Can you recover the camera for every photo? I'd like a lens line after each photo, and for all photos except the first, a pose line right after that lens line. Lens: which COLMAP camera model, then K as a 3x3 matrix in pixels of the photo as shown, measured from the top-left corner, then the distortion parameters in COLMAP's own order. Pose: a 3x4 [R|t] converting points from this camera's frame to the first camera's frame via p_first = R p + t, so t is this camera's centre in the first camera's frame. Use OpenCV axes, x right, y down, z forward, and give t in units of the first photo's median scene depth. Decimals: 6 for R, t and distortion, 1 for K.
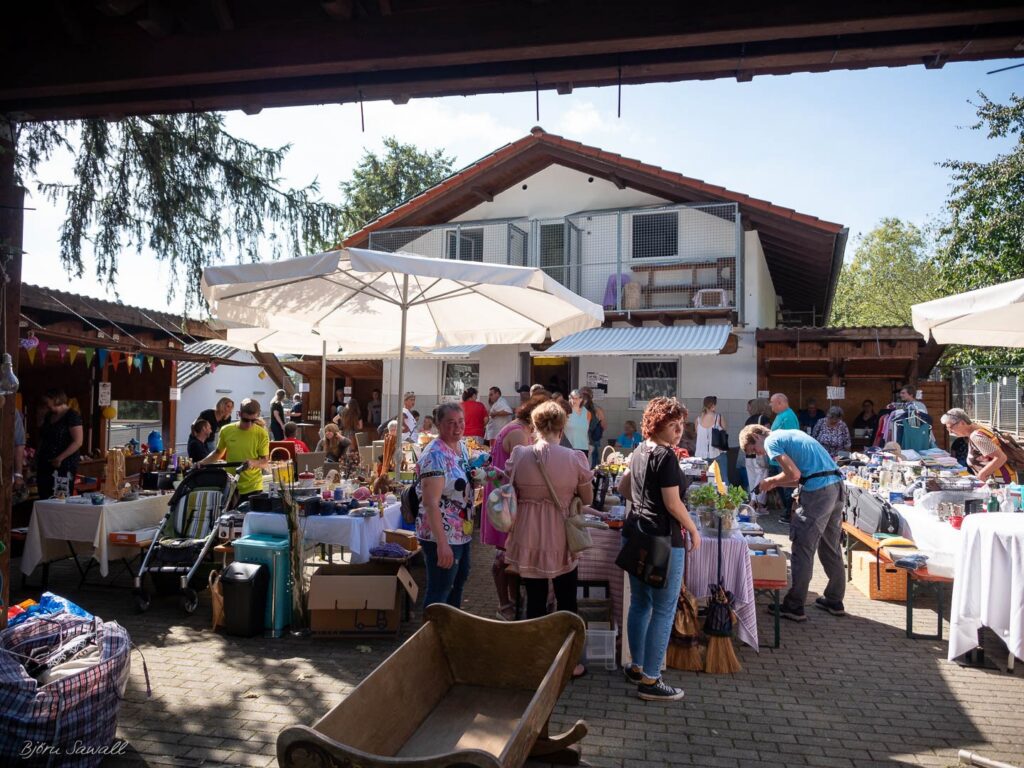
lens RADIAL K [[736.8, 0, 508.6], [0, 736.8, 376.9], [0, 0, 1]] dist [-0.022407, 0.010564]
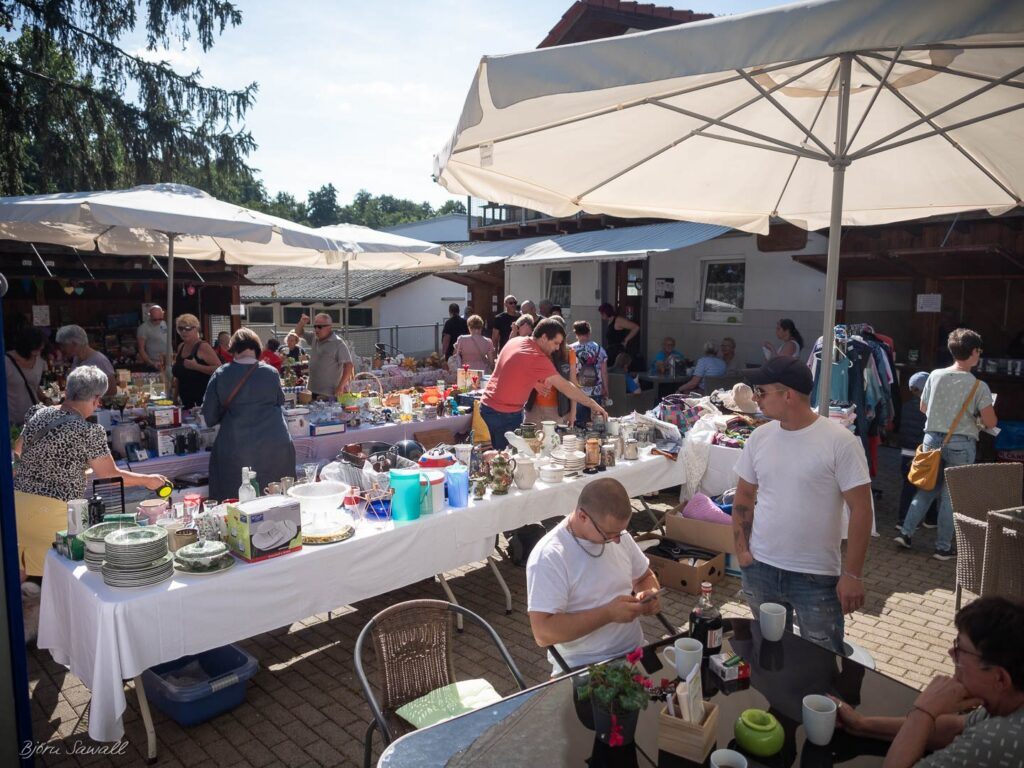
lens RADIAL K [[736.8, 0, 508.6], [0, 736.8, 376.9], [0, 0, 1]] dist [-0.022407, 0.010564]
pose [[0.820810, 0.050383, -0.568975, 0.512345], [0.029480, 0.991038, 0.130285, -0.009894], [0.570440, -0.123713, 0.811969, 0.223707]]
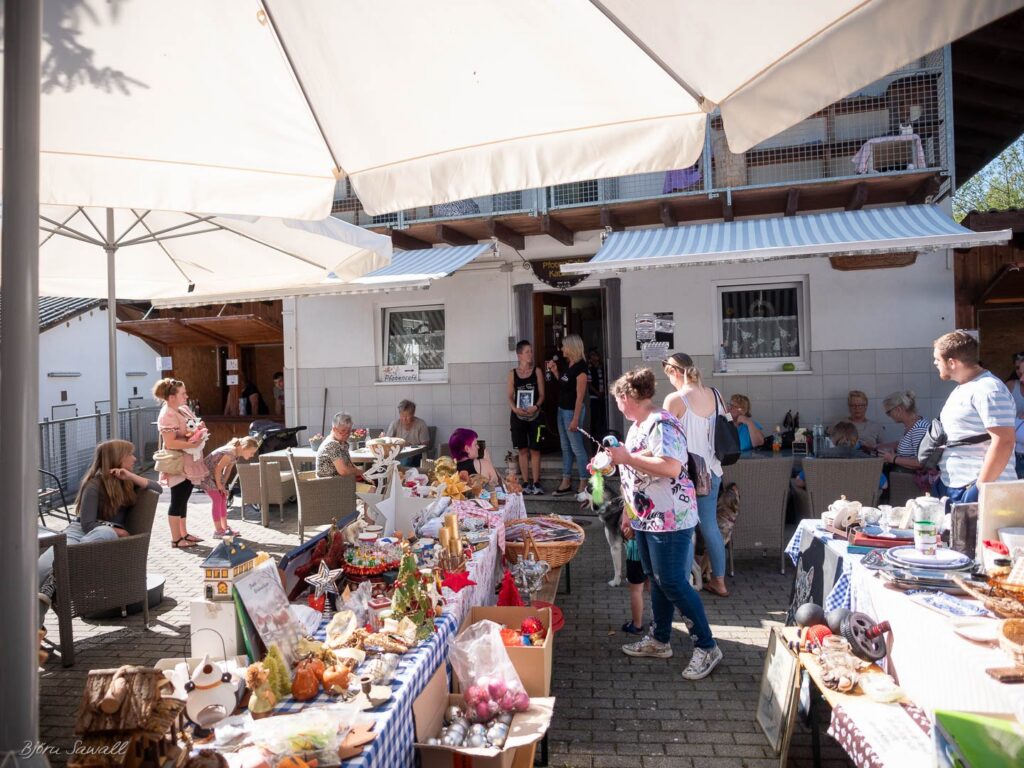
lens RADIAL K [[736.8, 0, 508.6], [0, 736.8, 376.9], [0, 0, 1]] dist [-0.022407, 0.010564]
pose [[0.996928, -0.047713, 0.062119, -0.033190], [0.044805, 0.997871, 0.047393, 0.012612], [-0.064248, -0.044464, 0.996943, 0.488020]]
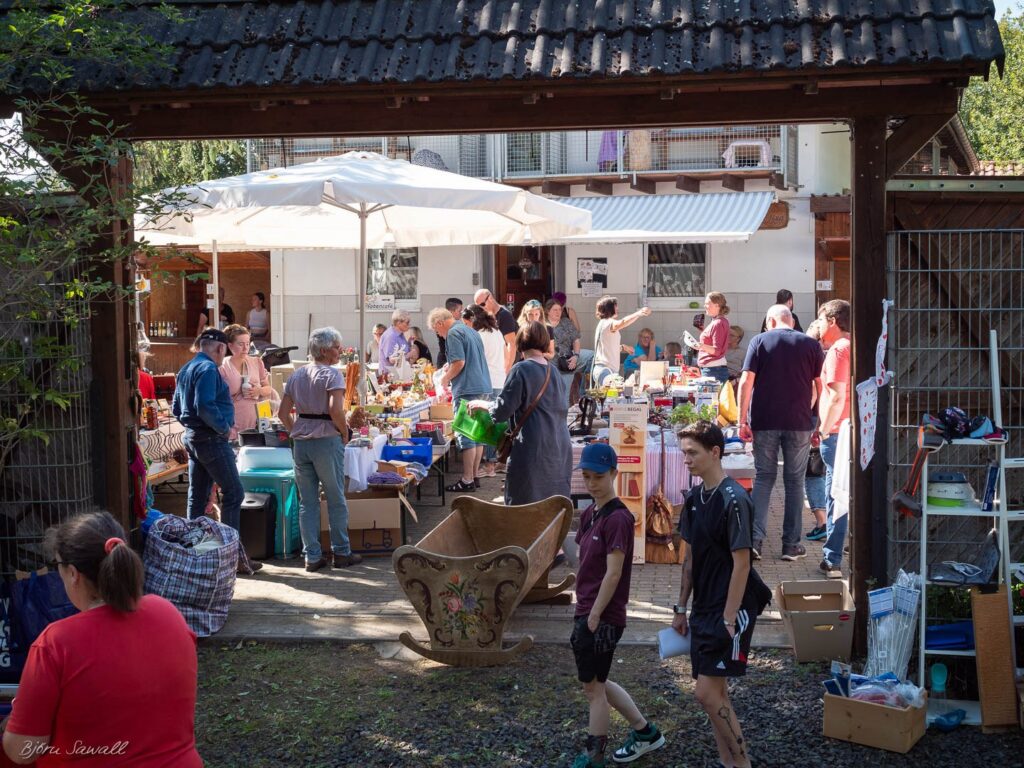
lens RADIAL K [[1512.0, 0, 512.0], [0, 1512.0, 384.0], [0, 0, 1]] dist [0.030811, 0.013928]
pose [[0.997951, -0.031224, 0.055850, -0.042072], [0.024857, 0.993479, 0.111272, -0.054034], [-0.058960, -0.109656, 0.992219, -0.467125]]
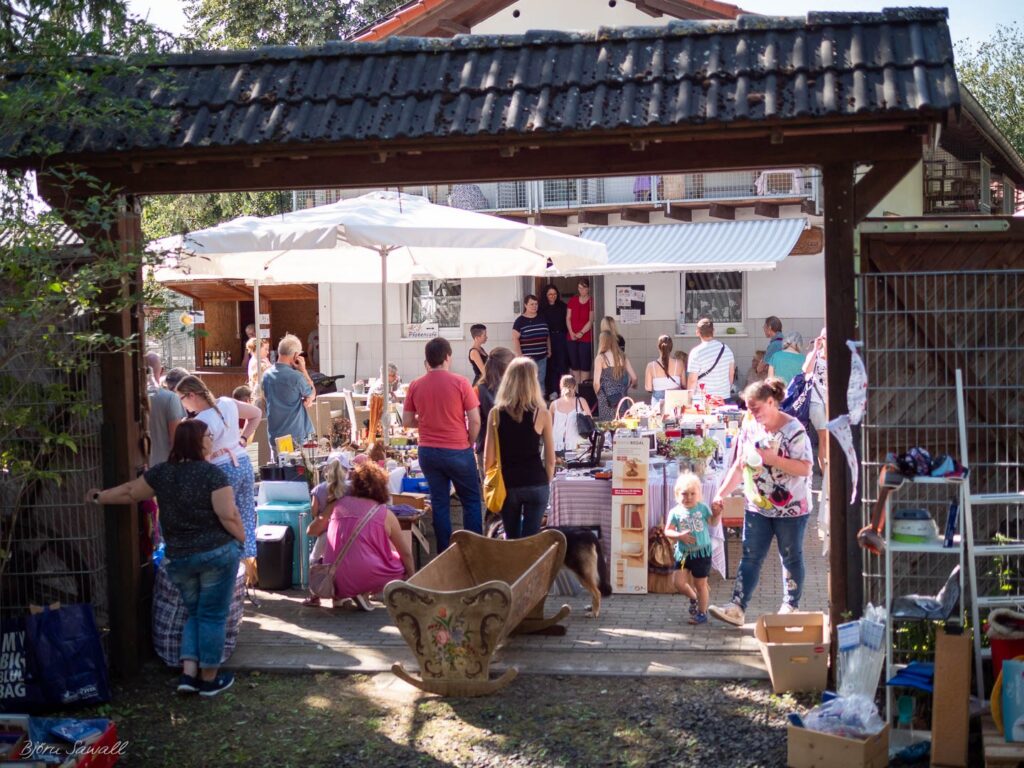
lens RADIAL K [[1512.0, 0, 512.0], [0, 1512.0, 384.0], [0, 0, 1]] dist [0.030811, 0.013928]
pose [[0.999172, -0.040647, 0.001981, 0.001491], [0.040251, 0.994265, 0.099082, -0.066651], [-0.005997, -0.098920, 0.995077, -0.493428]]
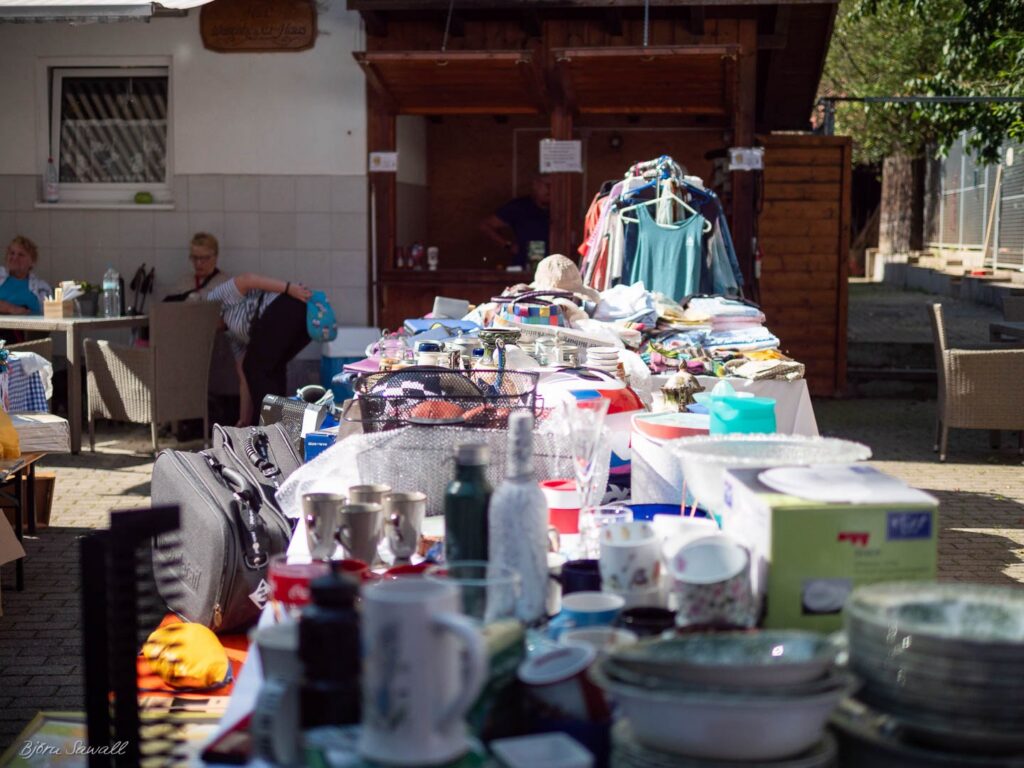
lens RADIAL K [[1490.3, 0, 512.0], [0, 1490.3, 384.0], [0, 0, 1]] dist [0.010827, -0.019340]
pose [[0.969734, -0.032639, 0.241971, 0.229410], [-0.000090, 0.990977, 0.134035, 0.035014], [-0.244162, -0.130000, 0.960981, 0.245298]]
